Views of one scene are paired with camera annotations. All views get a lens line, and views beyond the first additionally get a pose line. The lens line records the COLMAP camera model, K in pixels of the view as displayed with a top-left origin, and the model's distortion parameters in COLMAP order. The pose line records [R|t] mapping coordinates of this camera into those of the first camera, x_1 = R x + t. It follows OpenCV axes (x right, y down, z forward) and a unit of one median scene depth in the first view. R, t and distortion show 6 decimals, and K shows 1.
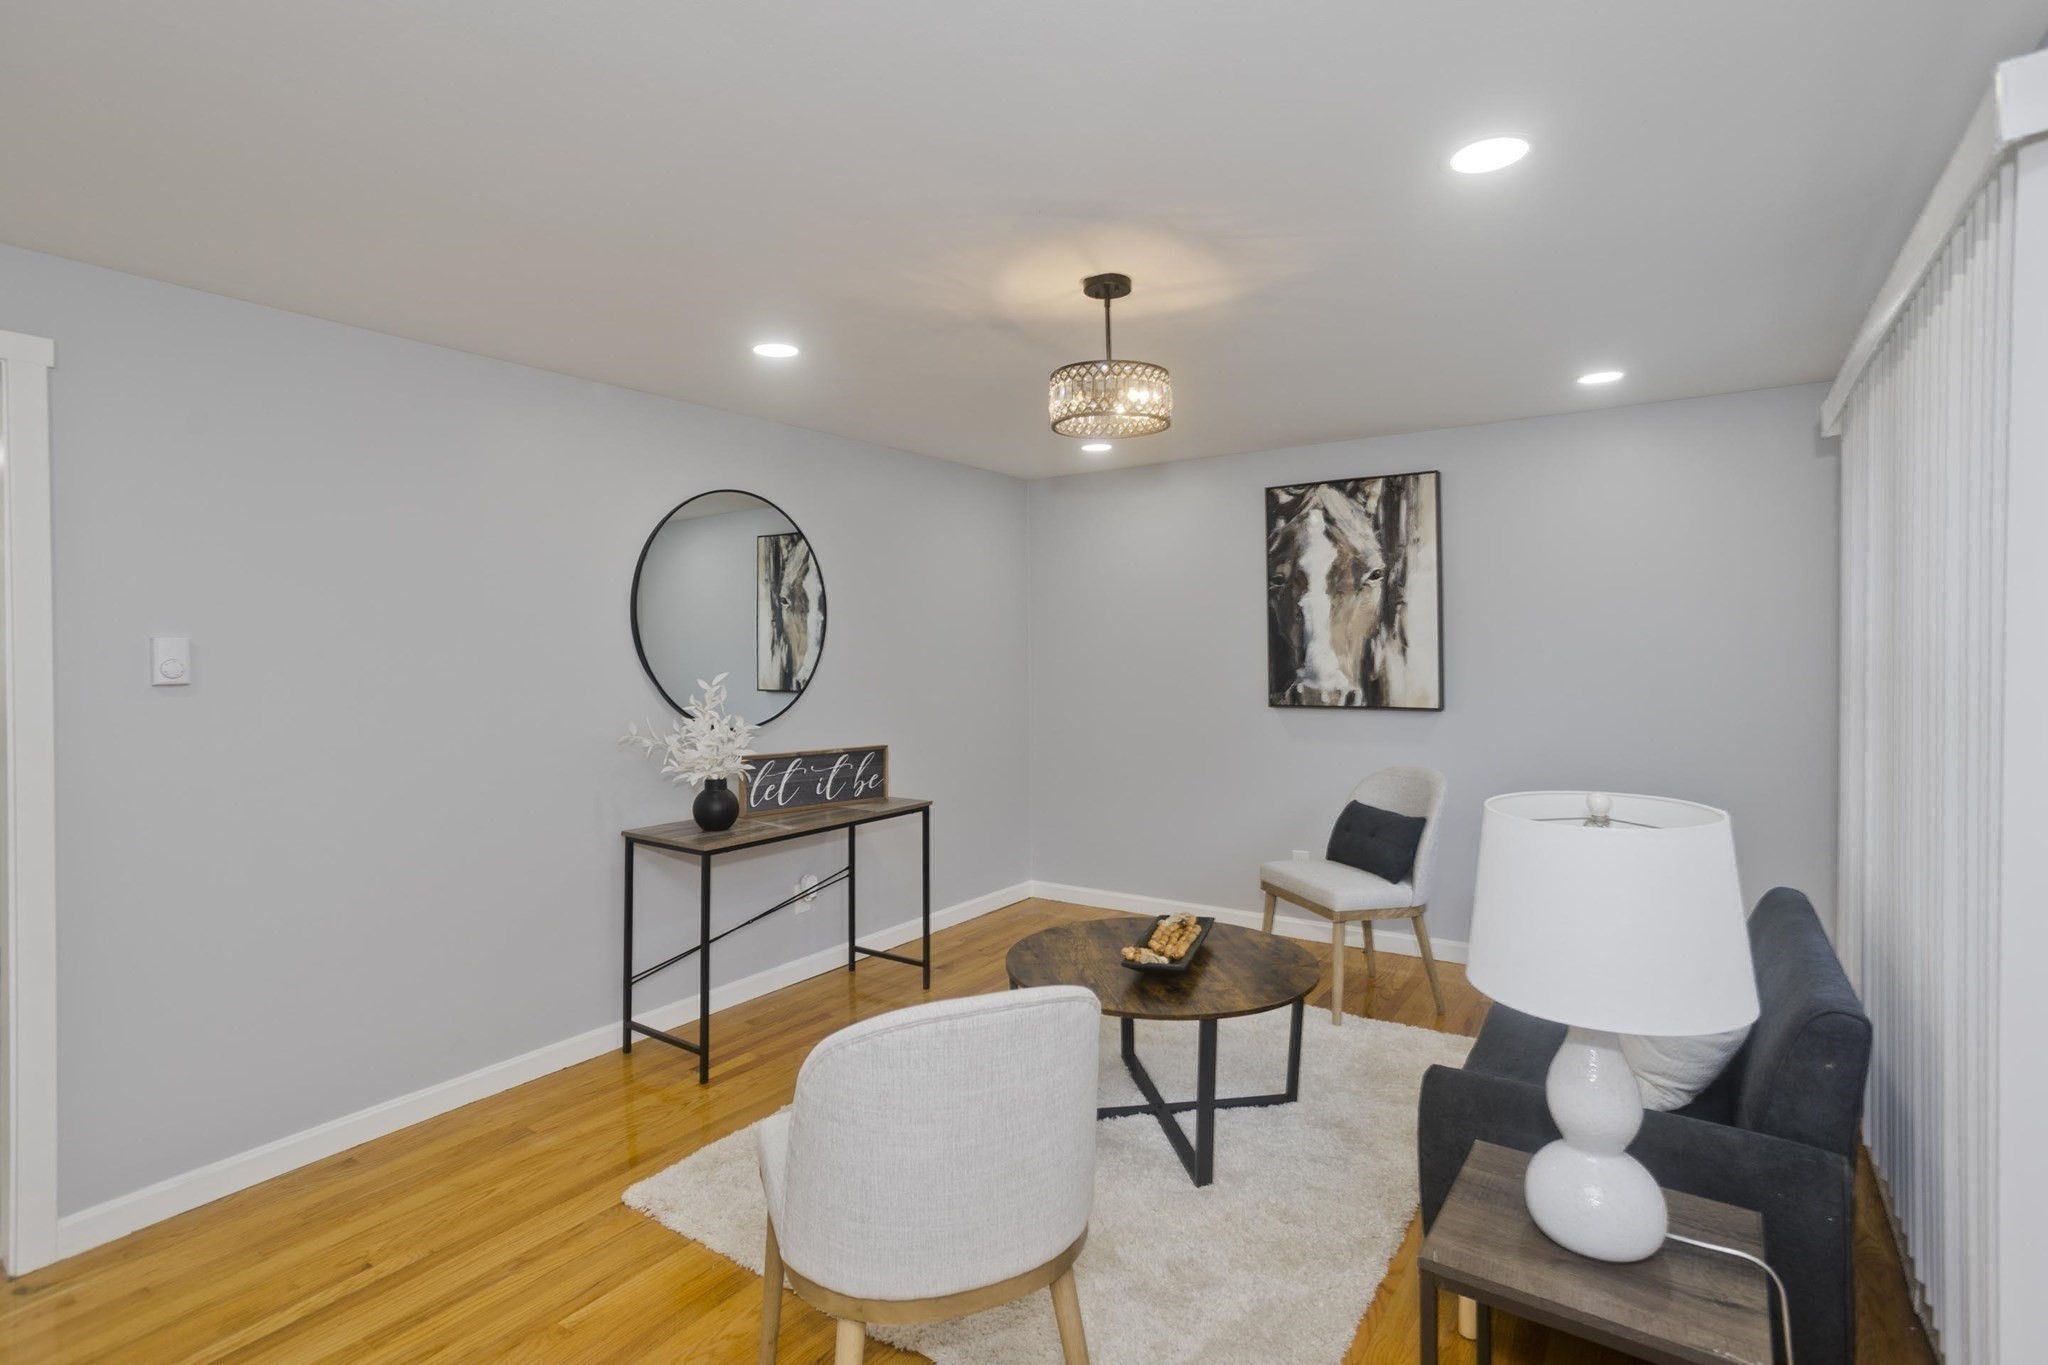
lens RADIAL K [[1020.9, 0, 1014.2], [0, 1020.9, 666.0], [0, 0, 1]] dist [-0.000590, 0.003033]
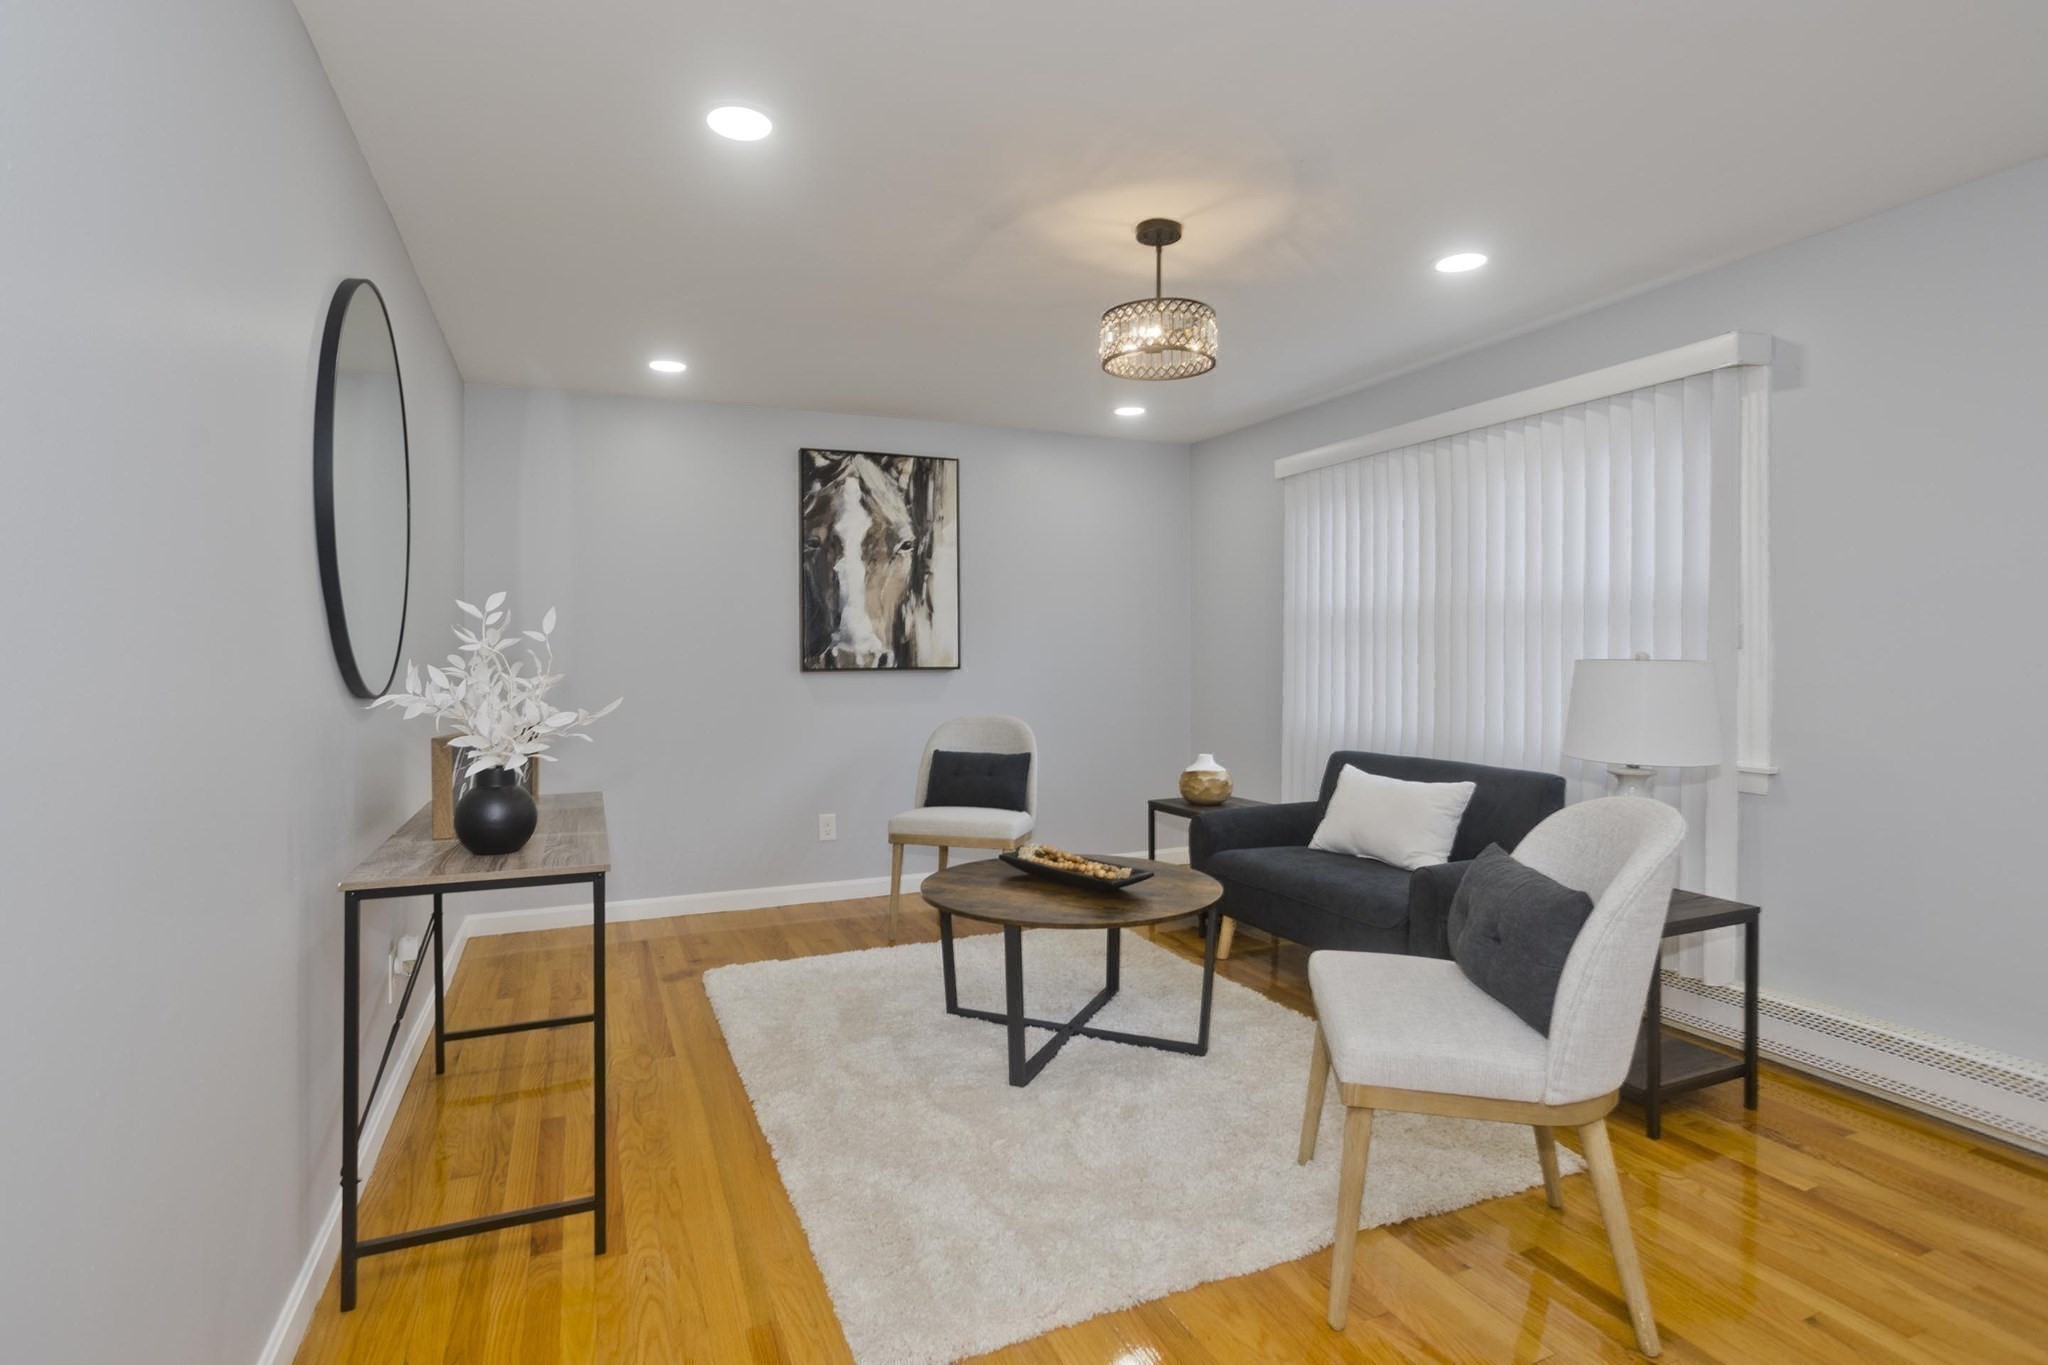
lens RADIAL K [[1020.9, 0, 1004.4], [0, 1020.9, 665.7], [0, 0, 1]] dist [-0.000590, 0.003033]
pose [[0.561308, -0.003802, 0.827598, -0.472929], [0.015388, 0.999865, -0.005843, 0.044978], [-0.827464, 0.016015, 0.561290, 0.298574]]
